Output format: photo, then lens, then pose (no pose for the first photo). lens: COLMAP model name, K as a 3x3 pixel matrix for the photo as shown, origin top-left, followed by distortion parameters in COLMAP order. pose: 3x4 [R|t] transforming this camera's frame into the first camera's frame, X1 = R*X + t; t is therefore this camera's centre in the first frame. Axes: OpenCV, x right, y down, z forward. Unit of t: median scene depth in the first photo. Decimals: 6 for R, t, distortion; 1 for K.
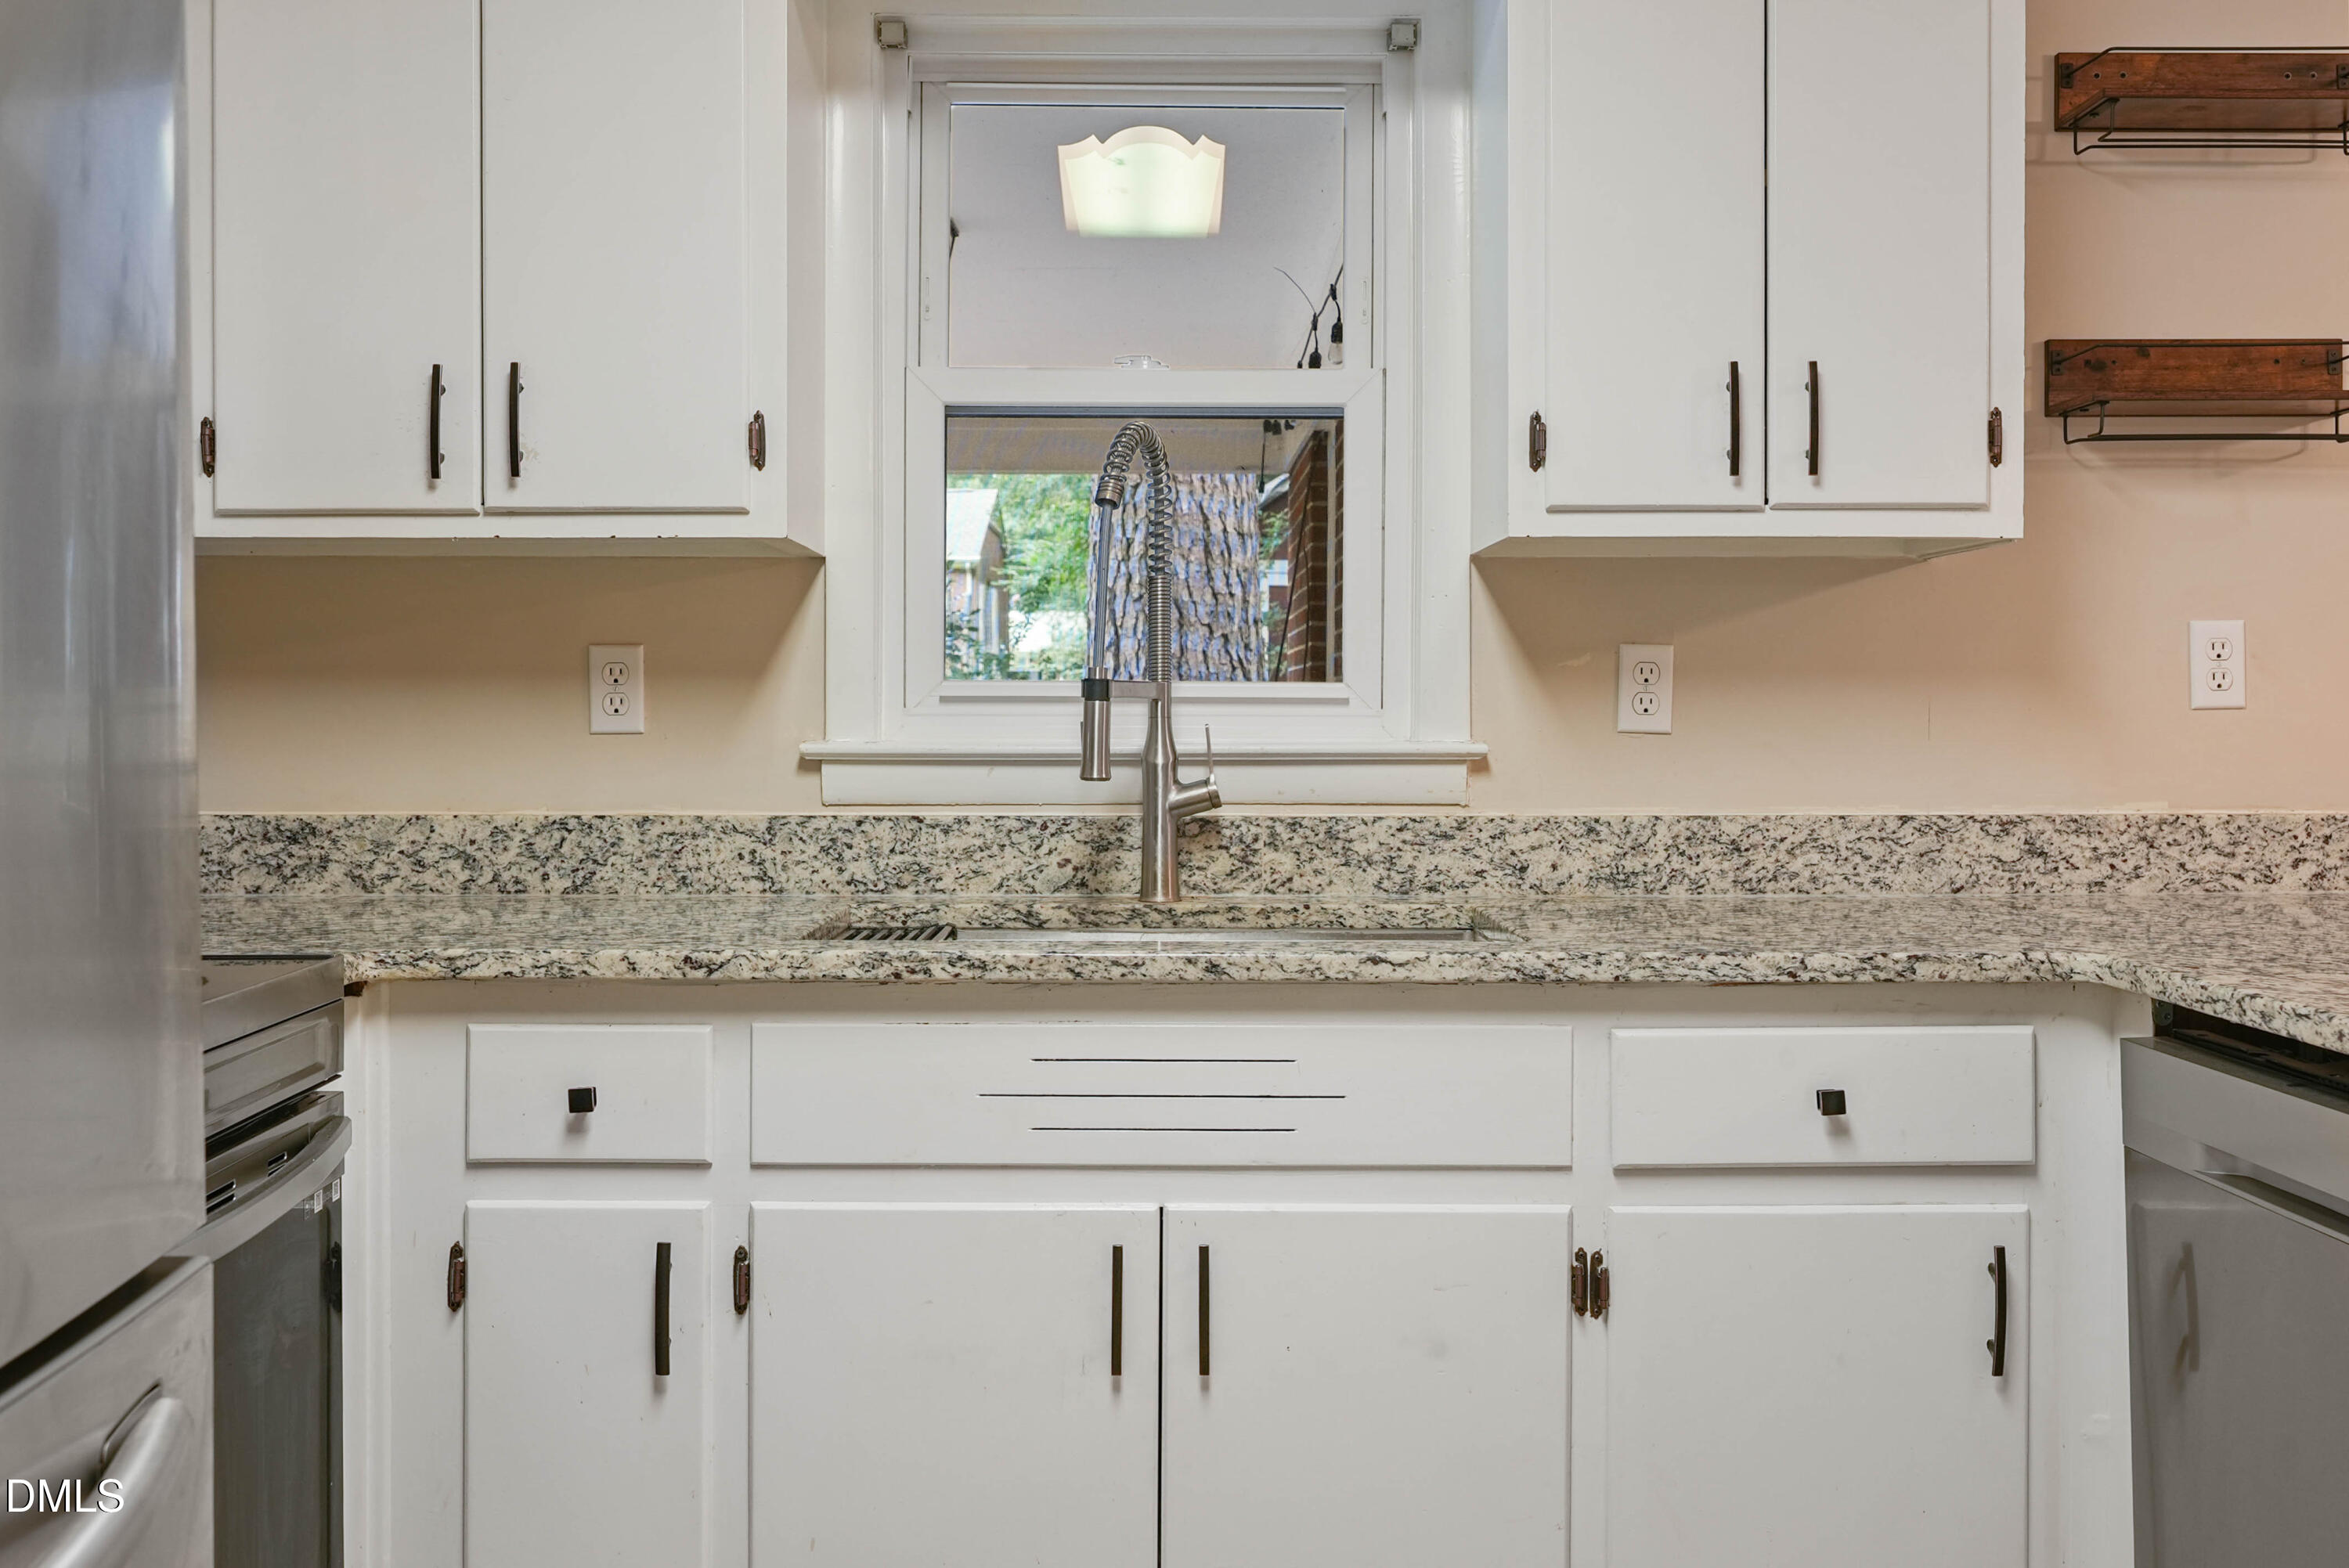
lens RADIAL K [[2231.1, 0, 1175.6], [0, 2231.1, 776.9], [0, 0, 1]] dist [-0.005951, 0.000000]
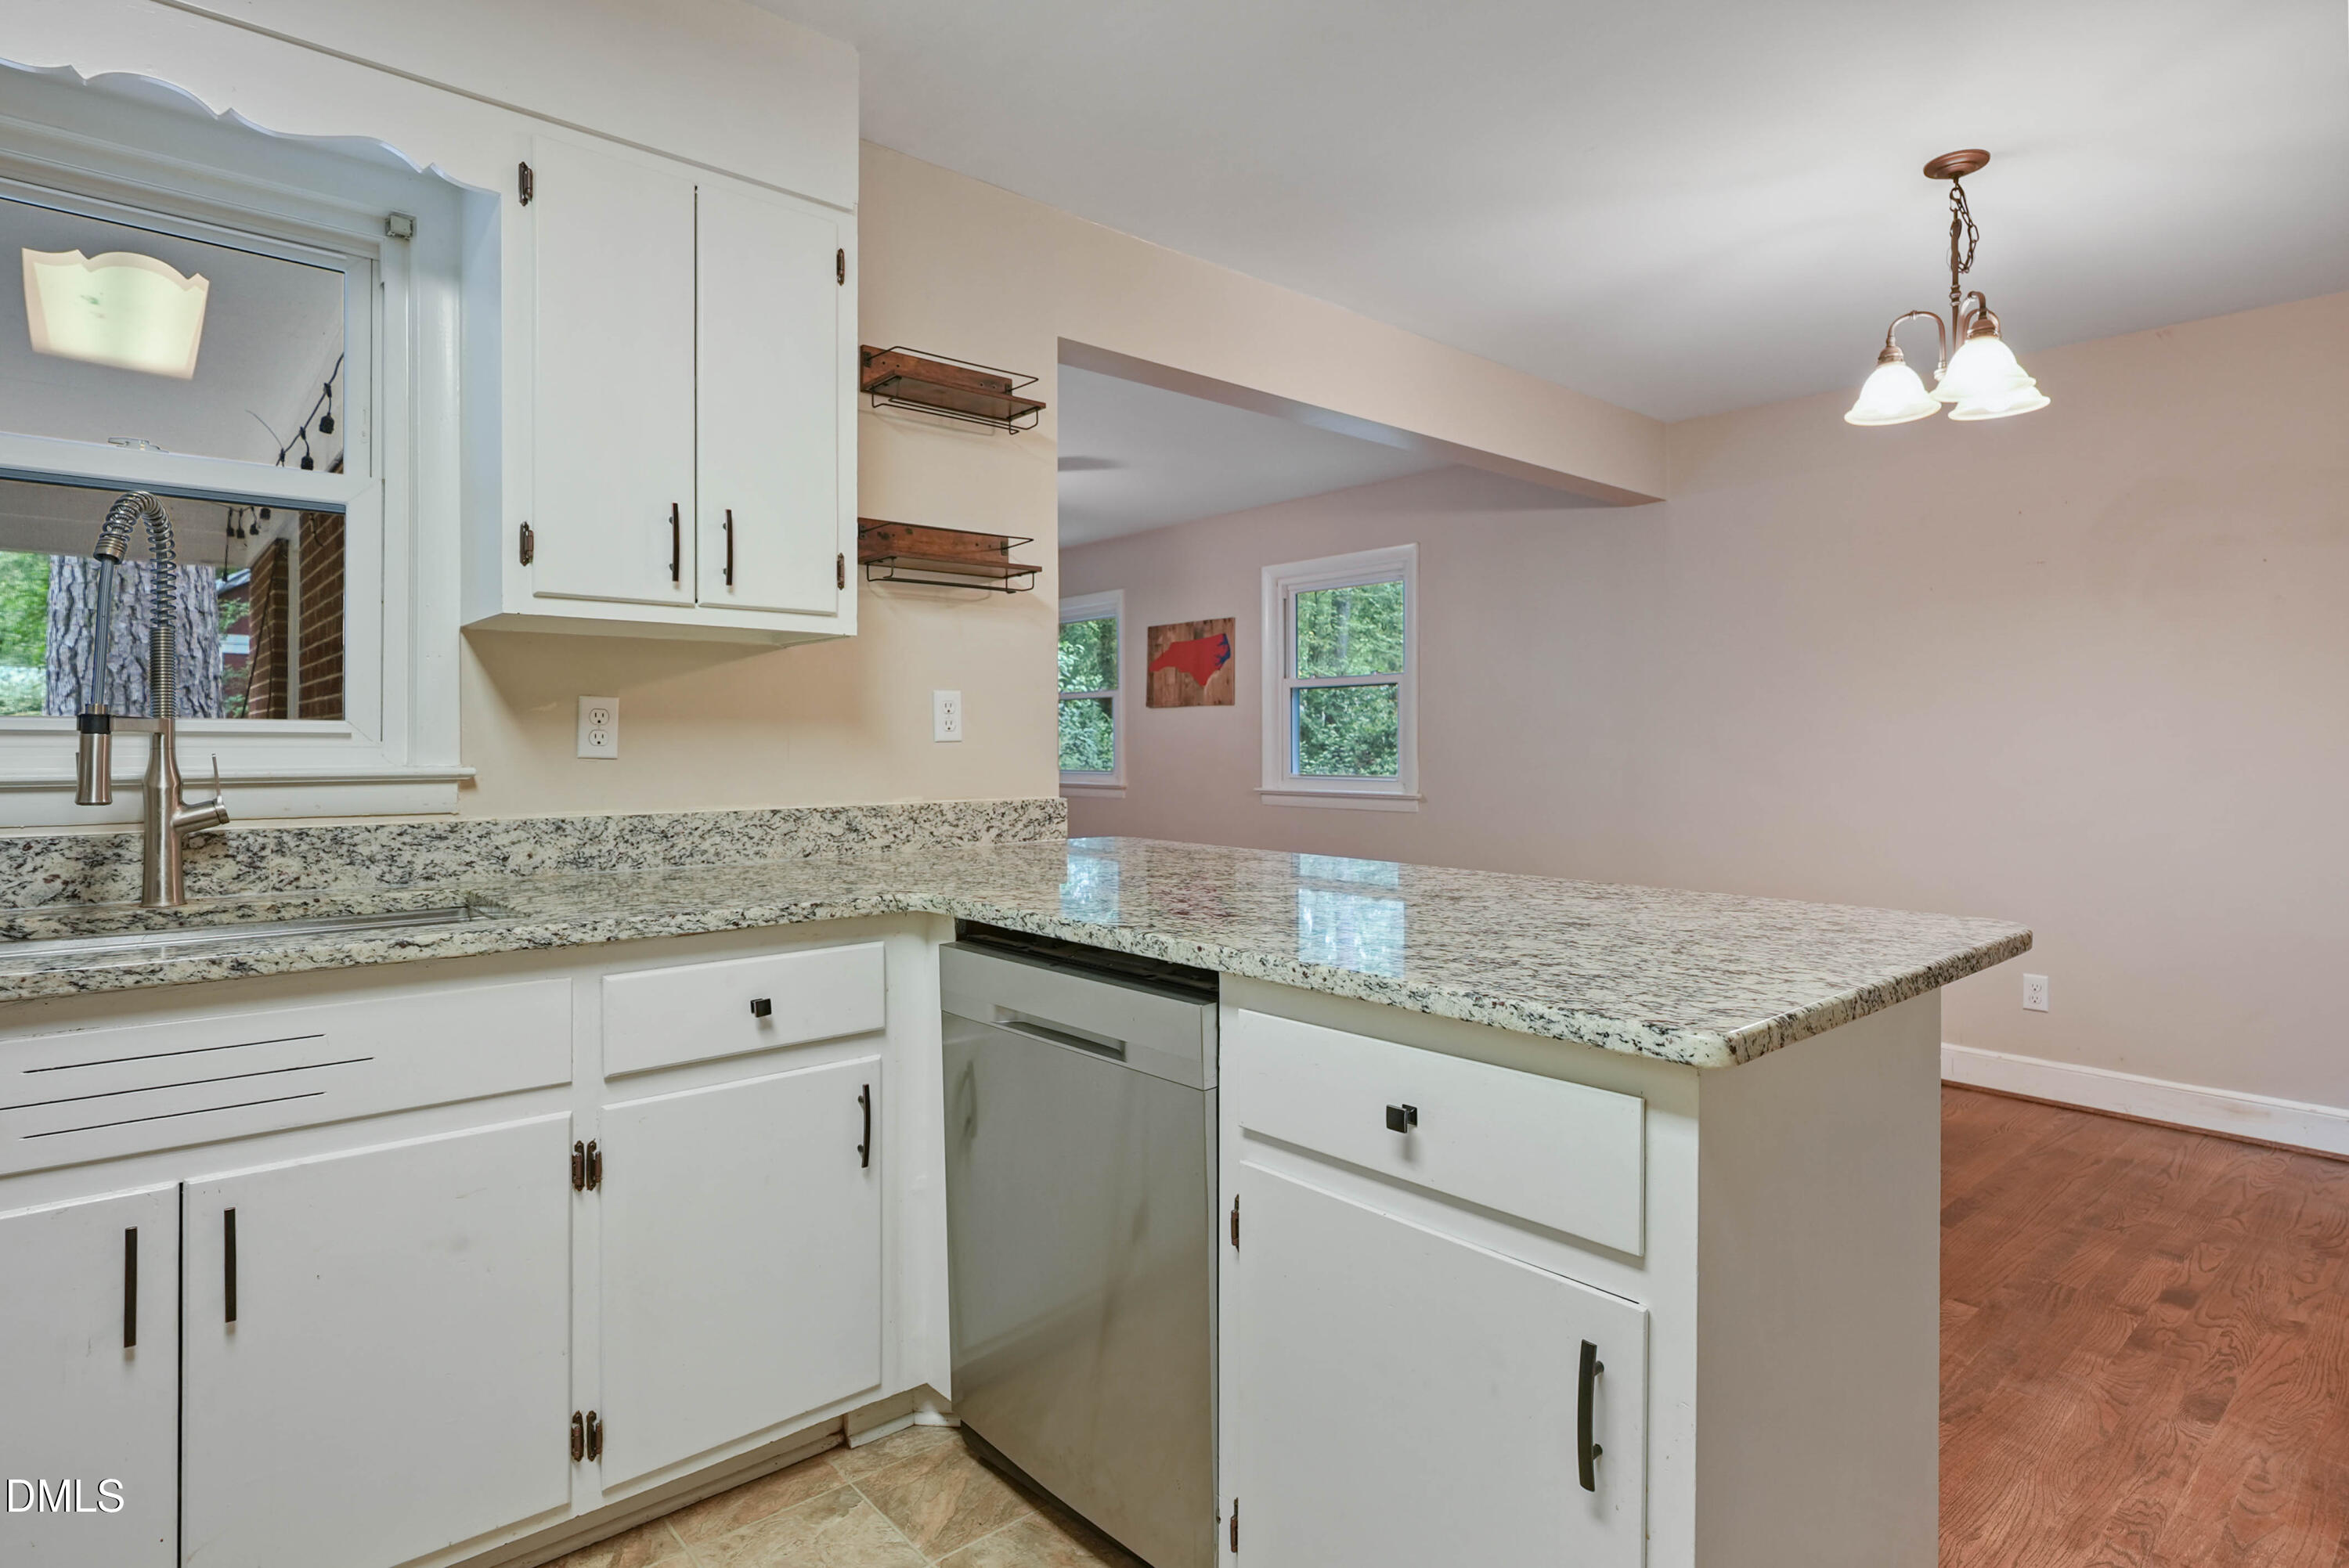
lens RADIAL K [[1228.7, 0, 1168.8], [0, 1228.7, 751.1], [0, 0, 1]] dist [-0.008084, 0.004612]
pose [[0.758958, -0.004225, 0.651126, -0.025007], [0.019735, 0.999669, -0.016517, -0.004349], [-0.650841, 0.025386, 0.758790, 0.170161]]
